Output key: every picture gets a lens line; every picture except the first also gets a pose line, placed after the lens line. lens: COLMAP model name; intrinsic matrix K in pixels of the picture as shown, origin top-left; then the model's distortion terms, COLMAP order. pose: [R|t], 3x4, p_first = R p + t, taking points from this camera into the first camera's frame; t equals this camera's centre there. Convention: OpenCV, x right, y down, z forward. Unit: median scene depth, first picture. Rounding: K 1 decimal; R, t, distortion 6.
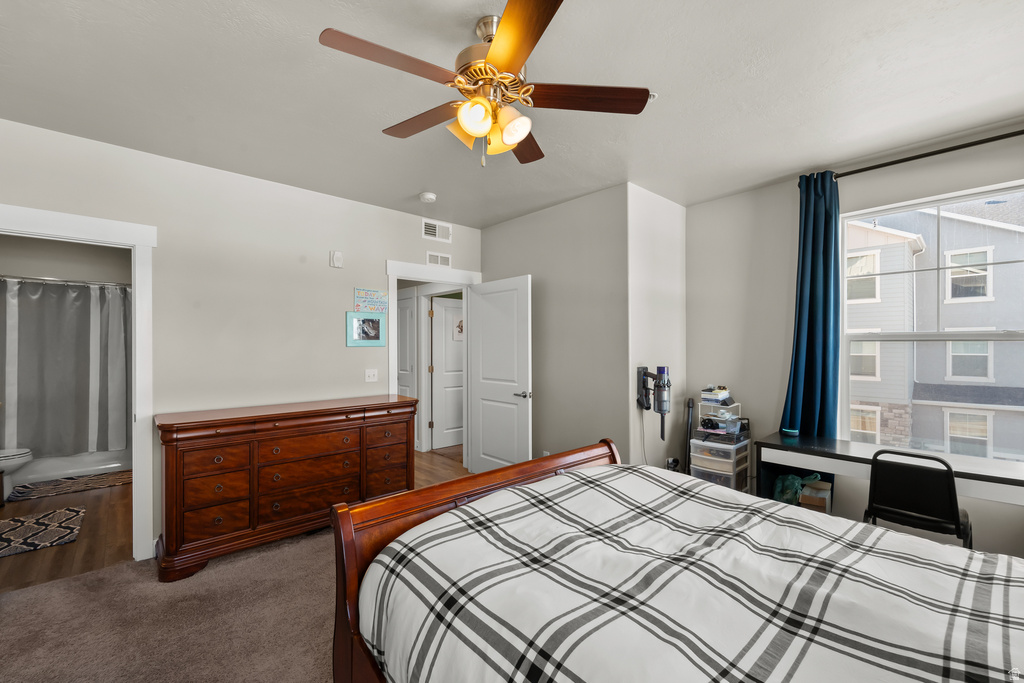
lens RADIAL K [[425.6, 0, 514.0], [0, 425.6, 354.6], [0, 0, 1]] dist [-0.000067, -0.000049]
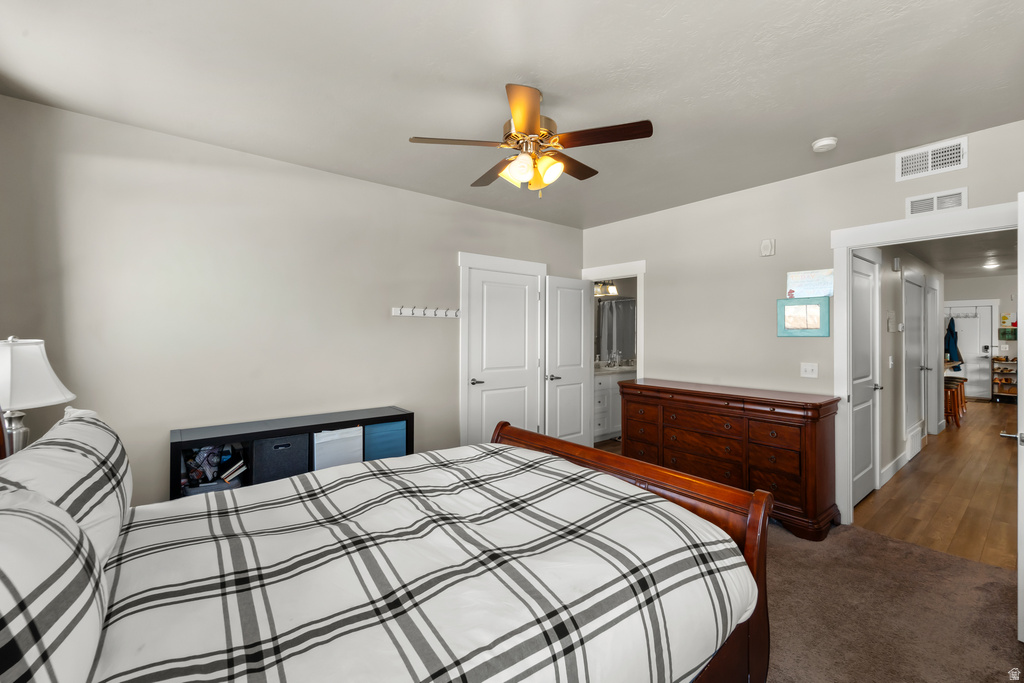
lens RADIAL K [[421.3, 0, 511.0], [0, 421.3, 348.8], [0, 0, 1]] dist [-0.000151, -0.000298]
pose [[-0.058869, 0.039432, -0.997487, 0.713735], [-0.022397, 0.998916, 0.040811, -0.020241], [0.998014, 0.024743, -0.057923, 0.569585]]
